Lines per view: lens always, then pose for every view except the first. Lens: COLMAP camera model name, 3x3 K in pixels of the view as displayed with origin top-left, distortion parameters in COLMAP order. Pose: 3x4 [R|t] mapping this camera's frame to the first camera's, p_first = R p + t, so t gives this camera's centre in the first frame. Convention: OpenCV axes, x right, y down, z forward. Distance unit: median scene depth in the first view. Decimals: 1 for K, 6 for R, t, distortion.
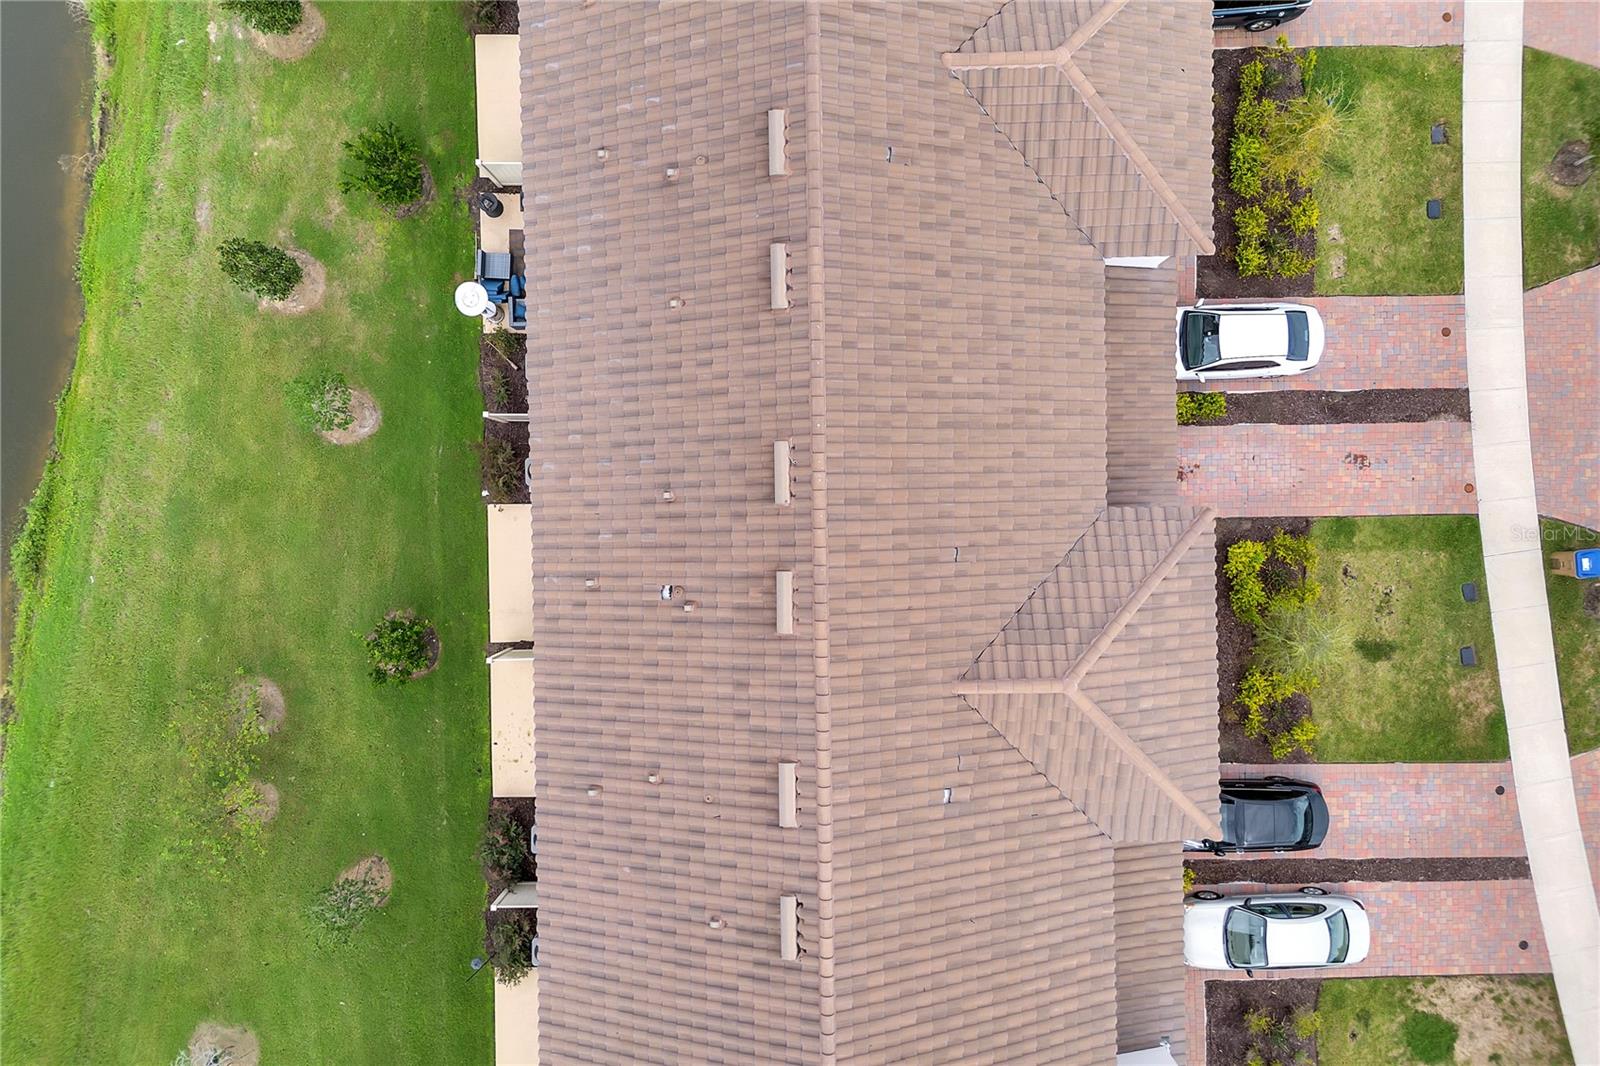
lens RADIAL K [[2317.5, 0, 747.7], [0, 2317.5, 537.0], [0, 0, 1]] dist [0.000100, 0.040138]
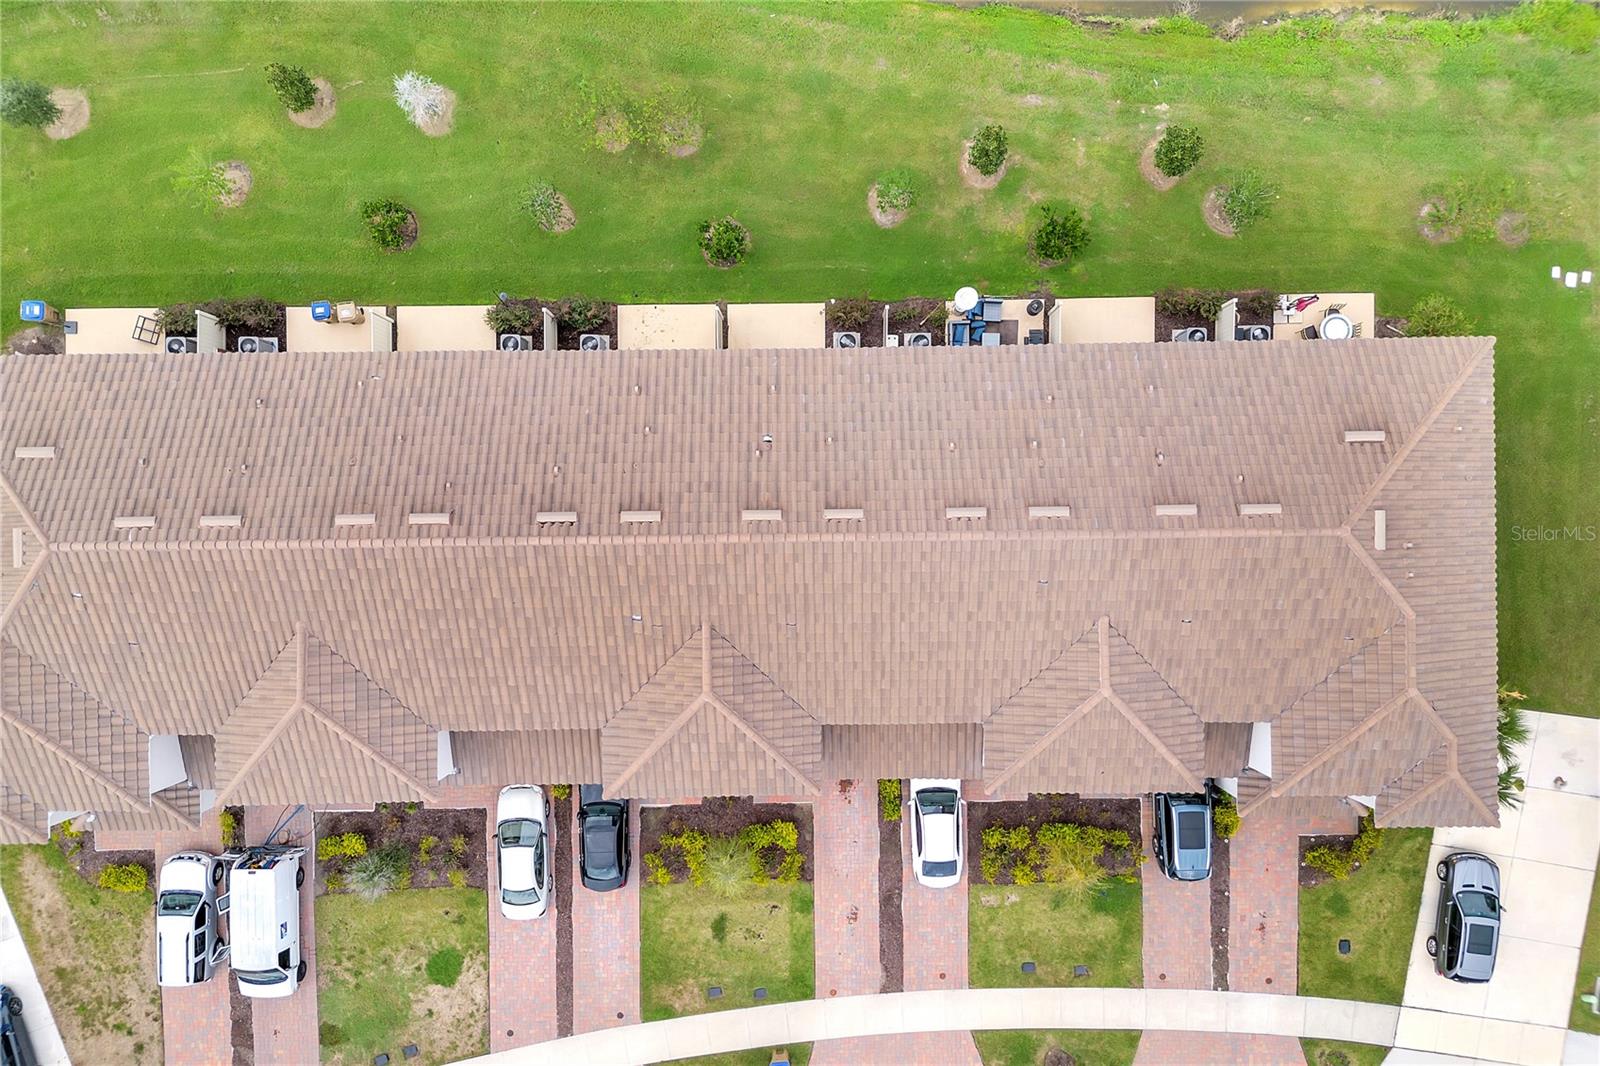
lens RADIAL K [[2317.5, 0, 747.7], [0, 2317.5, 537.0], [0, 0, 1]] dist [0.000100, 0.040138]
pose [[-0.003260, 0.999516, 0.030949, -0.013114], [-0.999800, -0.003869, 0.019629, 0.004819], [0.019739, -0.030879, 0.999328, -0.423946]]
